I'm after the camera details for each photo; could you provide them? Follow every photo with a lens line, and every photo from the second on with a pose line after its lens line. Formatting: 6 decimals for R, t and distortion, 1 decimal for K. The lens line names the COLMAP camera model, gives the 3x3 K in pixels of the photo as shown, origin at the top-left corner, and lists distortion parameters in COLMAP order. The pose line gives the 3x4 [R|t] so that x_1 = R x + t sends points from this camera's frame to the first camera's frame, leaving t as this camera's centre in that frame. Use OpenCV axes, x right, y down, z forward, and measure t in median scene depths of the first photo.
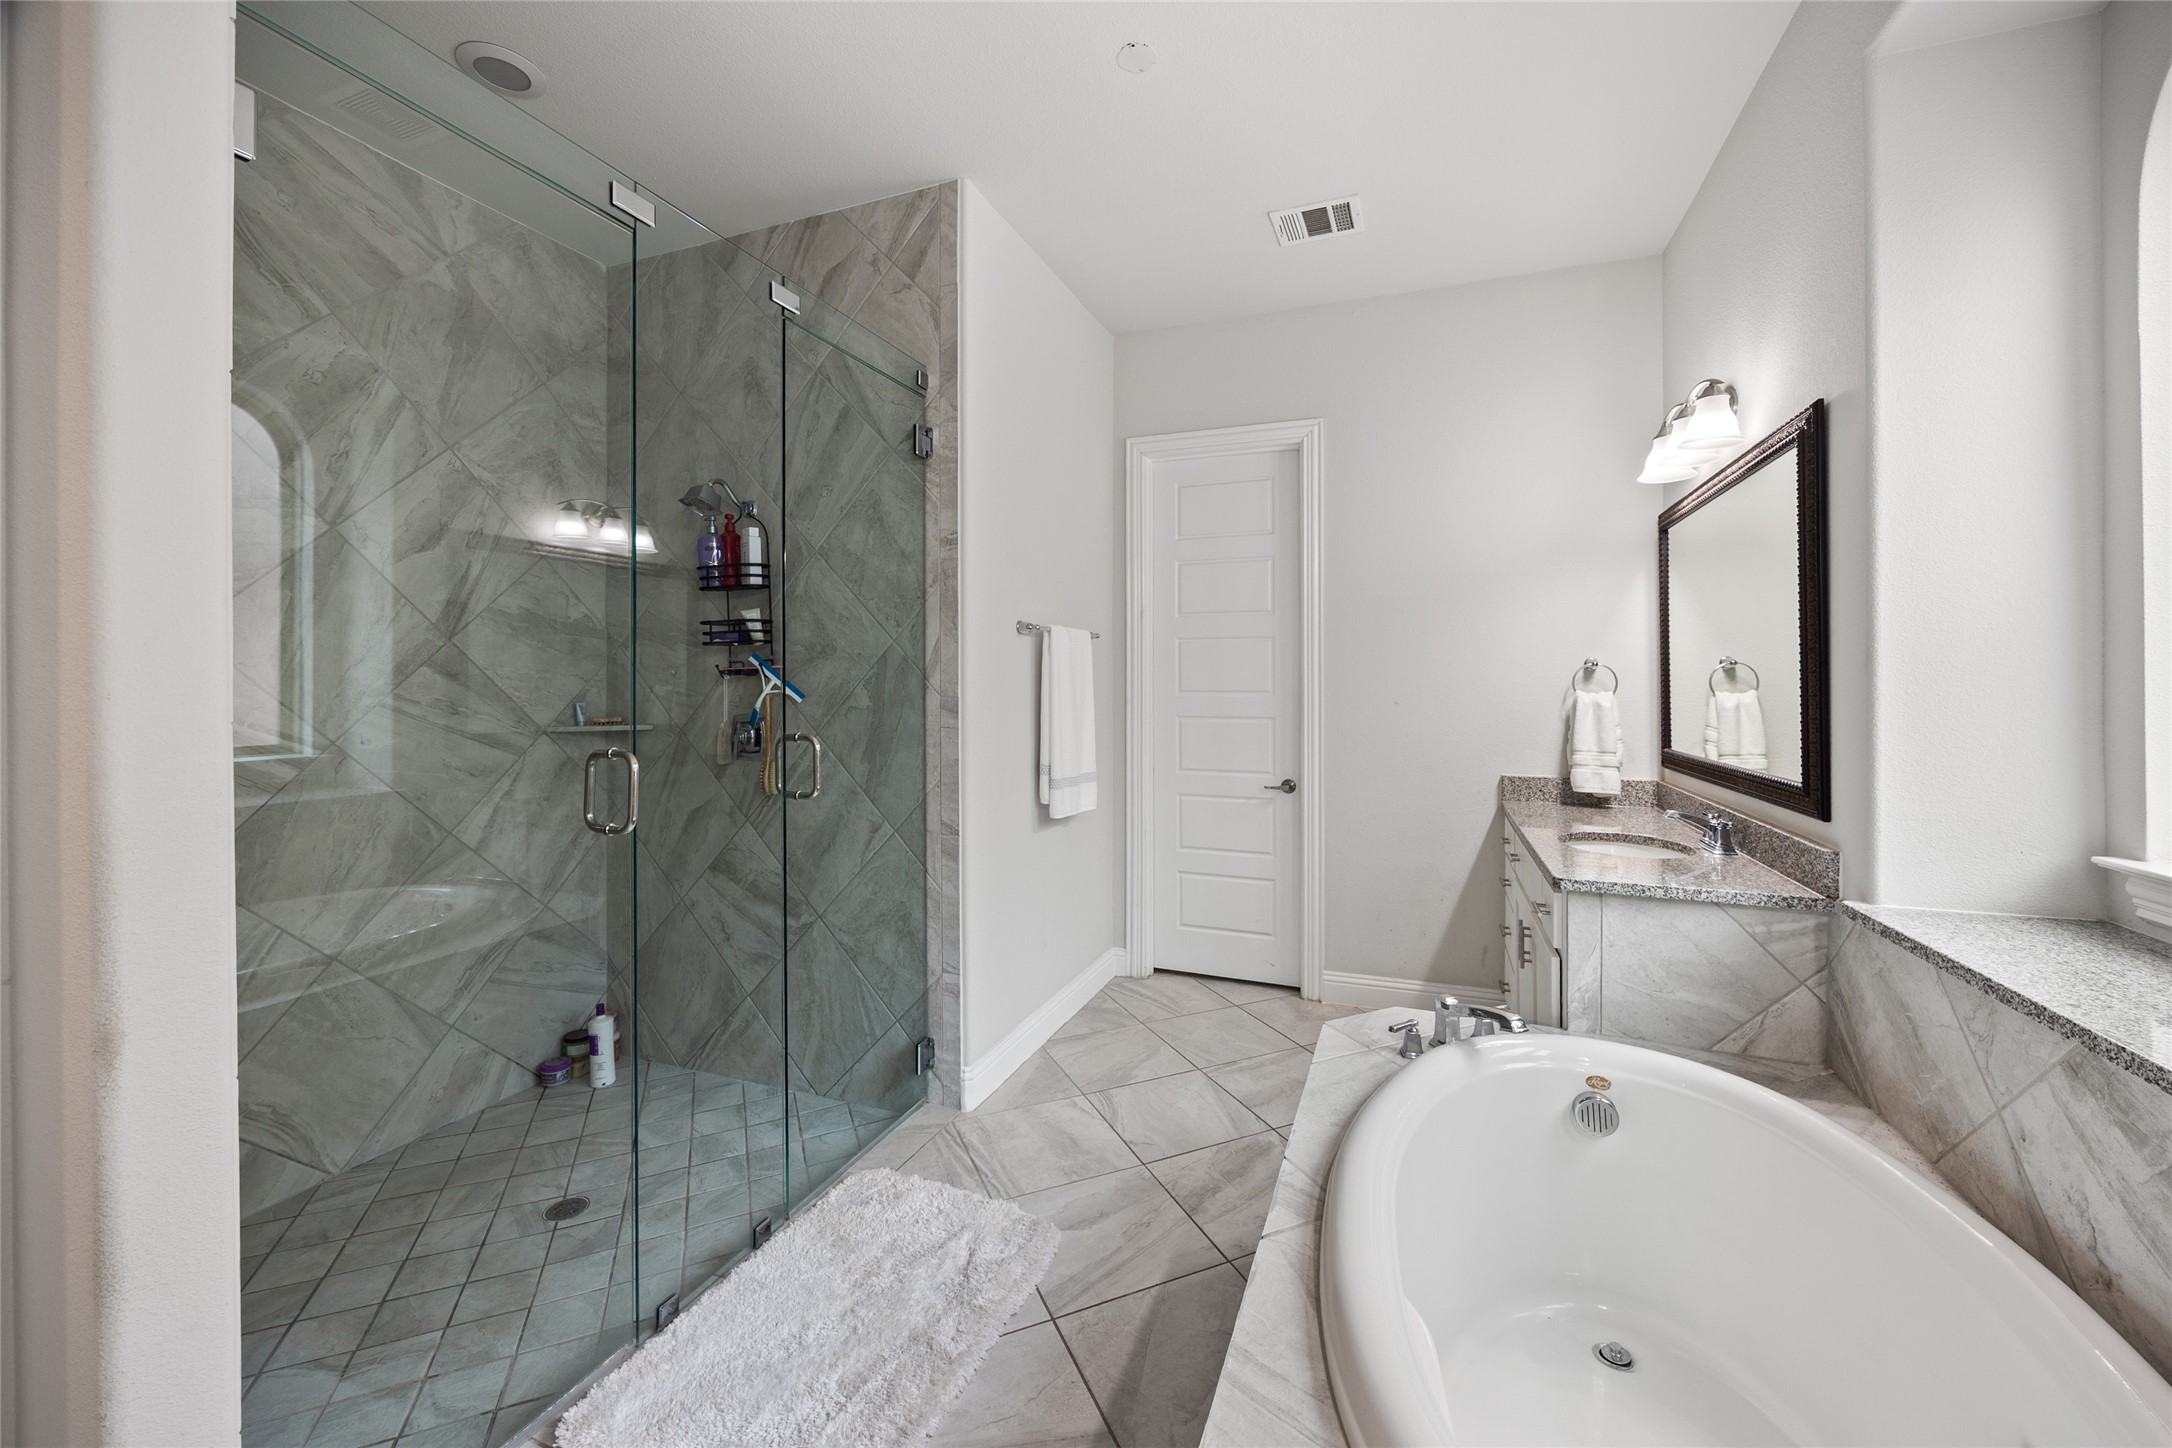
lens RADIAL K [[834.7, 0, 1091.6], [0, 834.7, 681.8], [0, 0, 1]] dist [-0.003209, 0.000681]
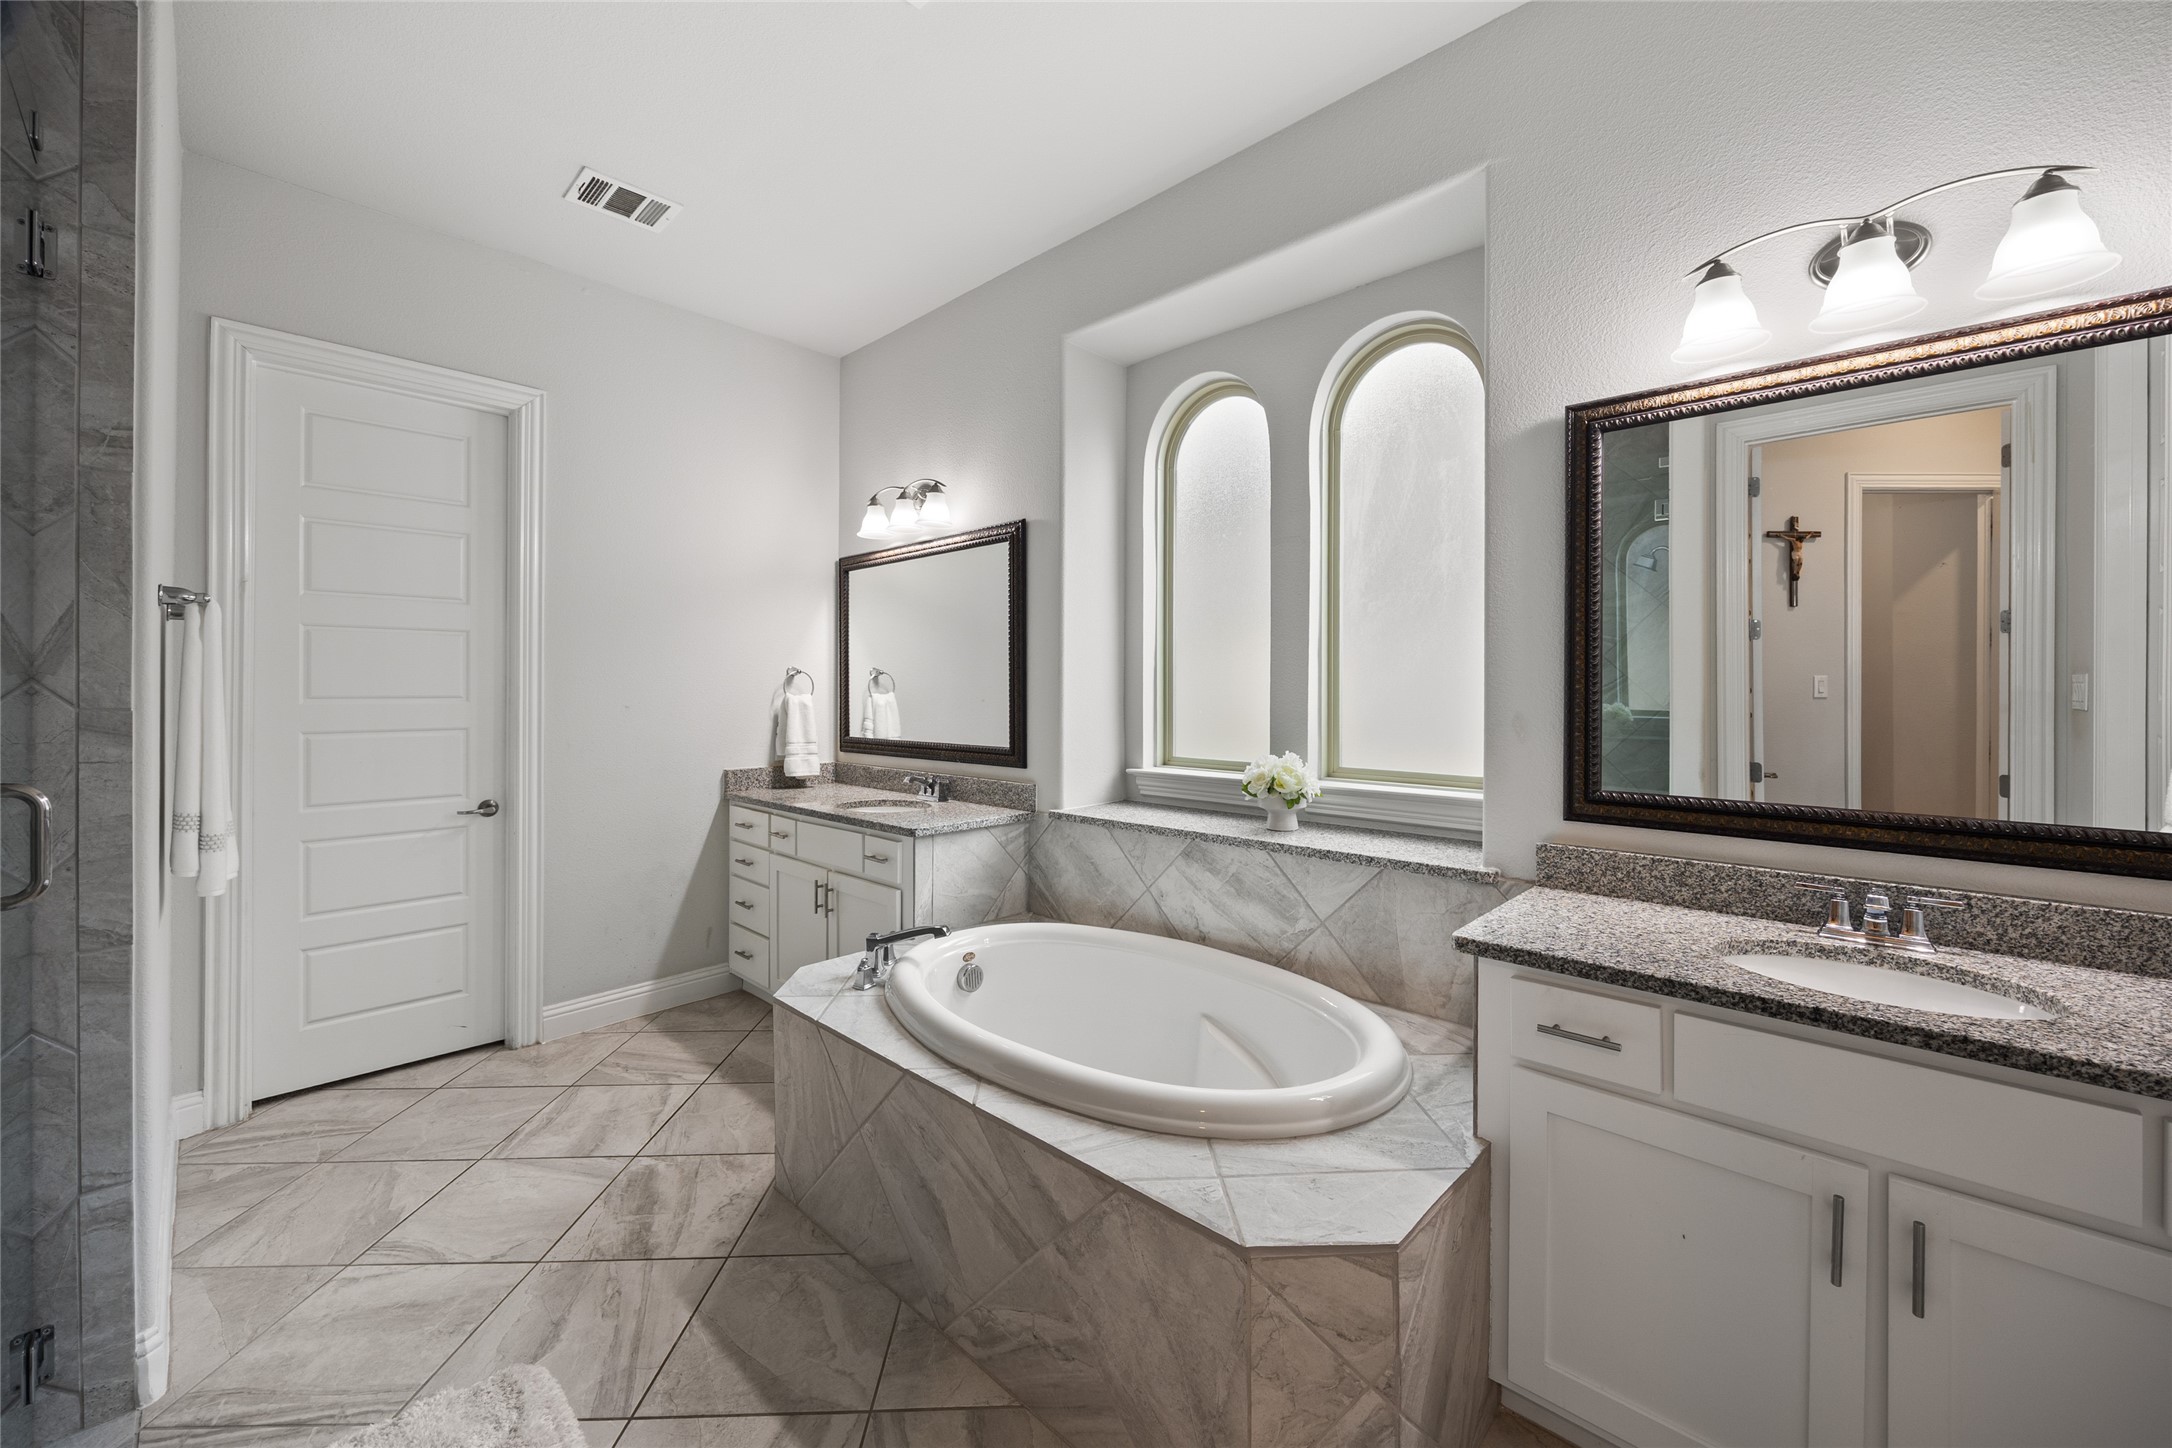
lens RADIAL K [[834.7, 0, 1106.0], [0, 834.7, 685.3], [0, 0, 1]] dist [-0.003209, 0.000681]
pose [[0.377397, 0.002463, 0.926048, -0.439111], [-0.002401, 0.999996, -0.001681, 0.000691], [-0.926049, -0.001589, 0.377401, 0.141689]]
